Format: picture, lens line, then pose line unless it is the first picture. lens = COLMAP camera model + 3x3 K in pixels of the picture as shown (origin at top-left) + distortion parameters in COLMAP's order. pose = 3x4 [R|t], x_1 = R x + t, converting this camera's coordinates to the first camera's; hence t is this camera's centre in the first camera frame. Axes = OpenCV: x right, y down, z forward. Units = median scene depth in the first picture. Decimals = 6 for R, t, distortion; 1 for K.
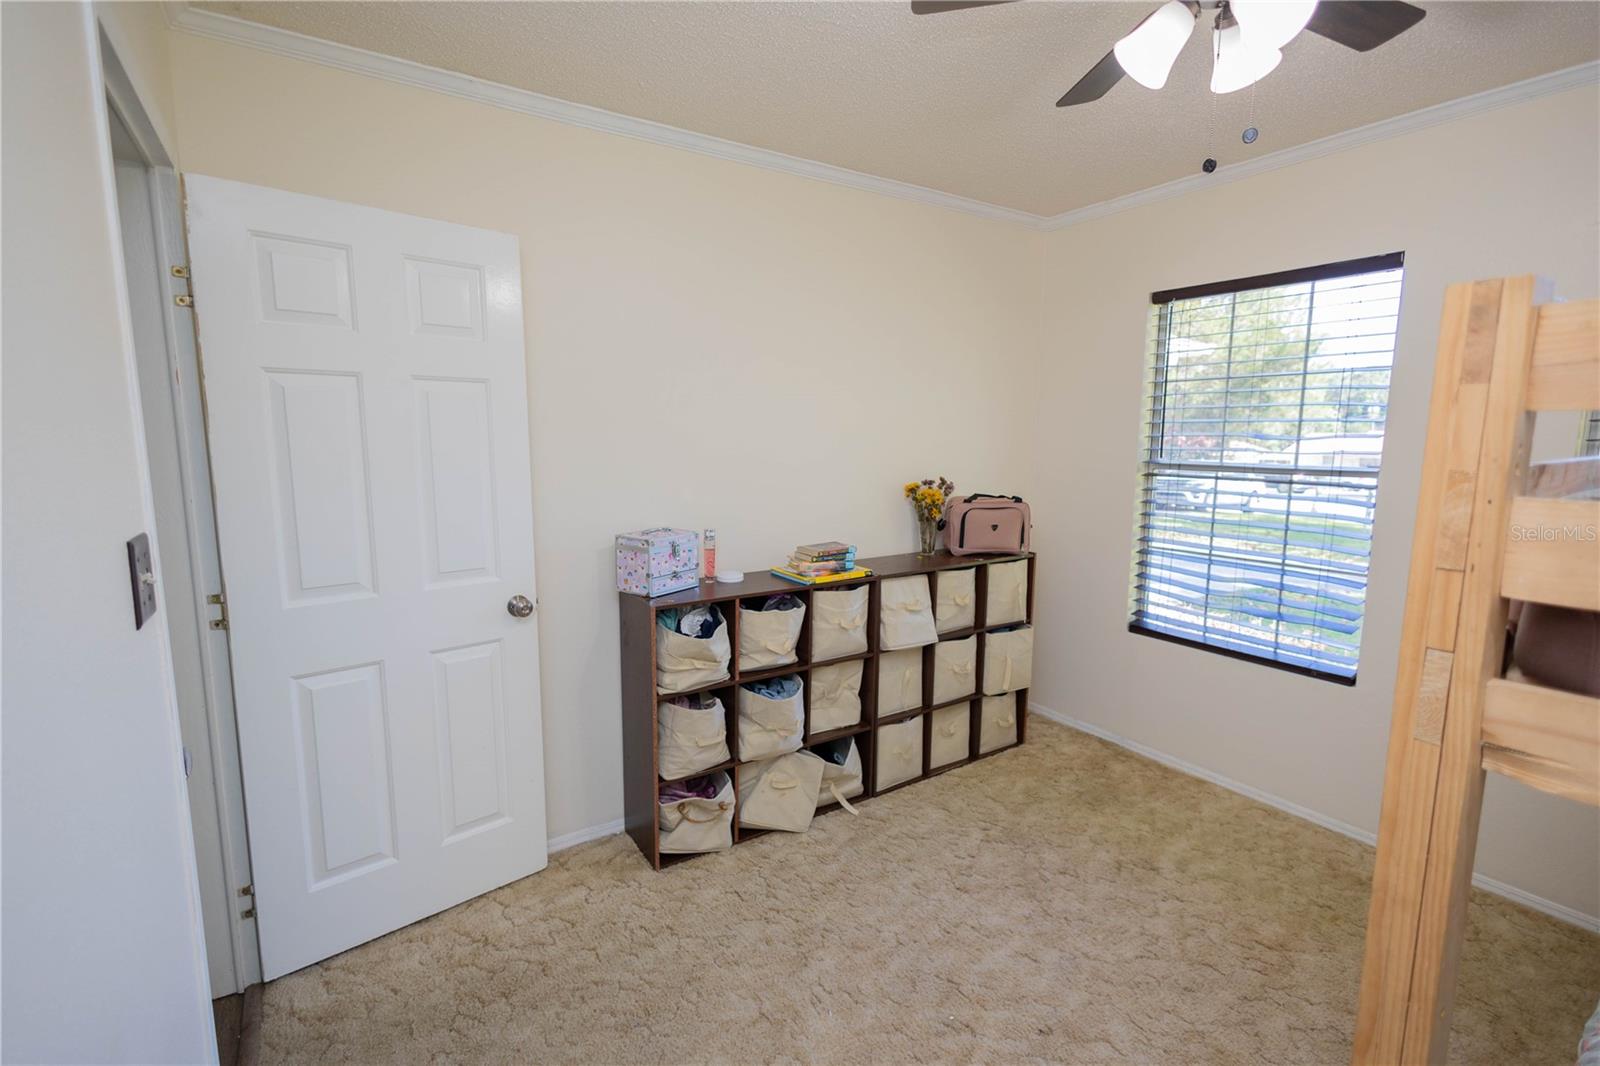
lens RADIAL K [[733.9, 0, 798.0], [0, 733.9, 535.5], [0, 0, 1]] dist [0.009516, -0.000699]
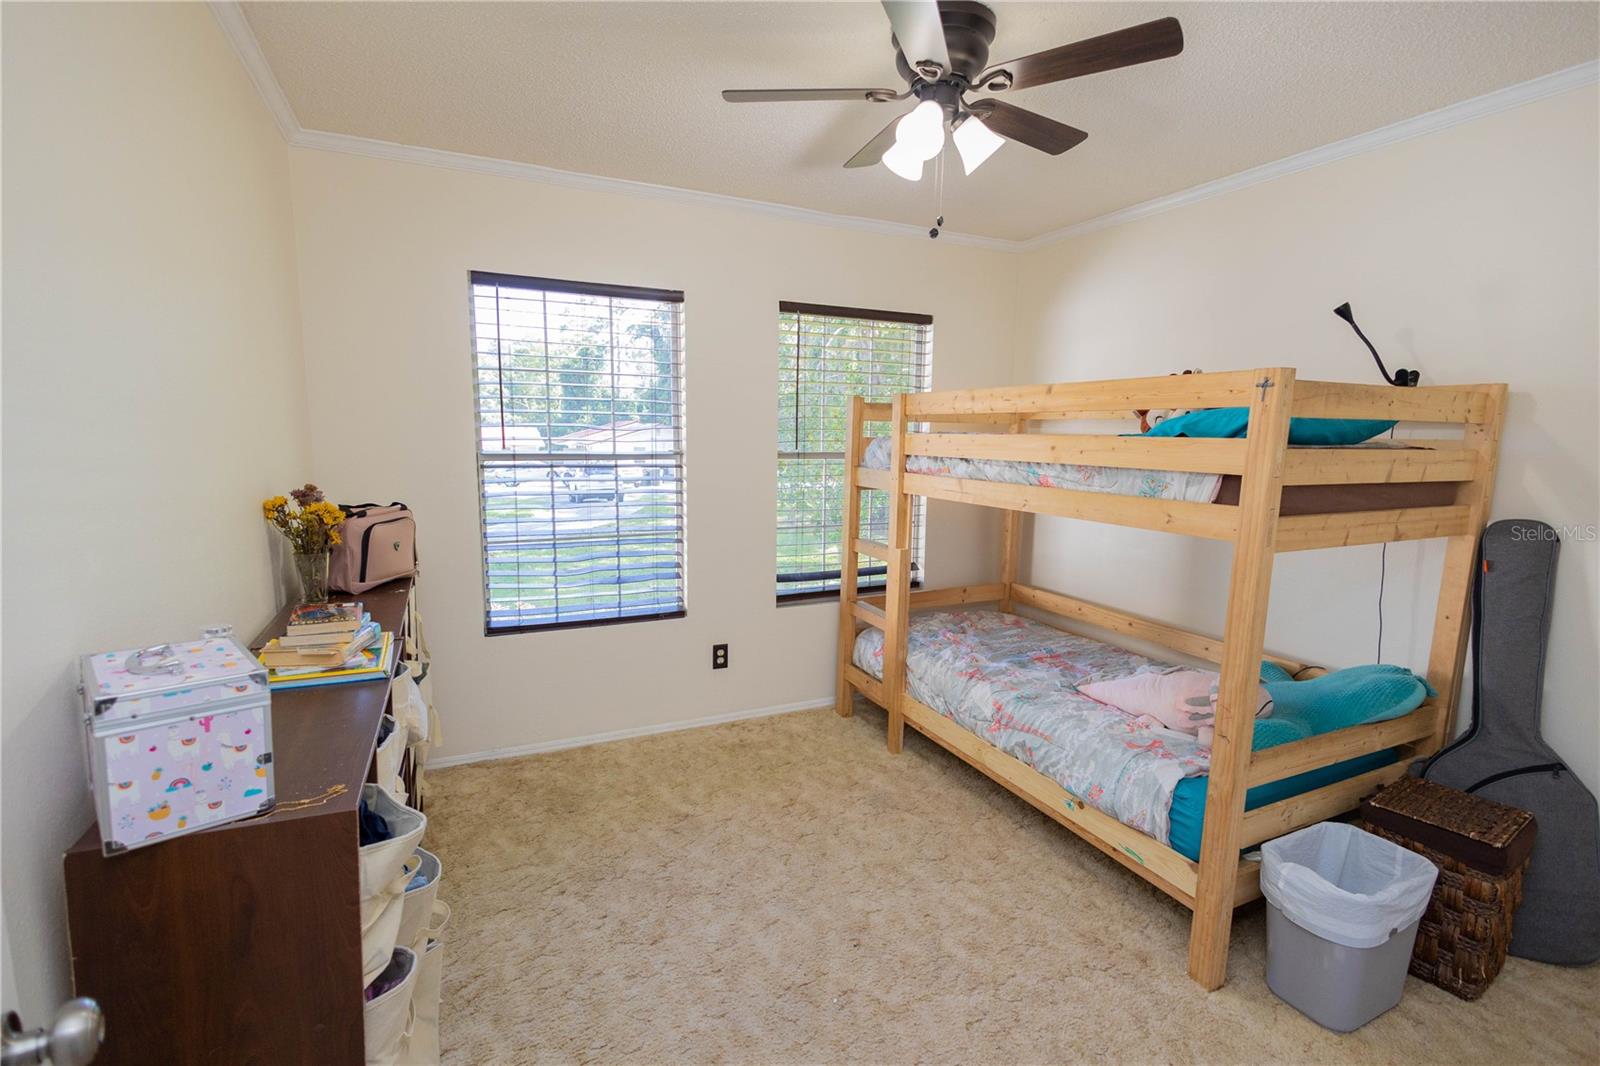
lens RADIAL K [[733.9, 0, 798.0], [0, 733.9, 535.5], [0, 0, 1]] dist [0.009516, -0.000699]
pose [[0.147704, -0.137663, 0.979404, -0.437456], [0.130875, 0.984278, 0.118610, -0.061408], [-0.980334, 0.110661, 0.163398, 0.510875]]
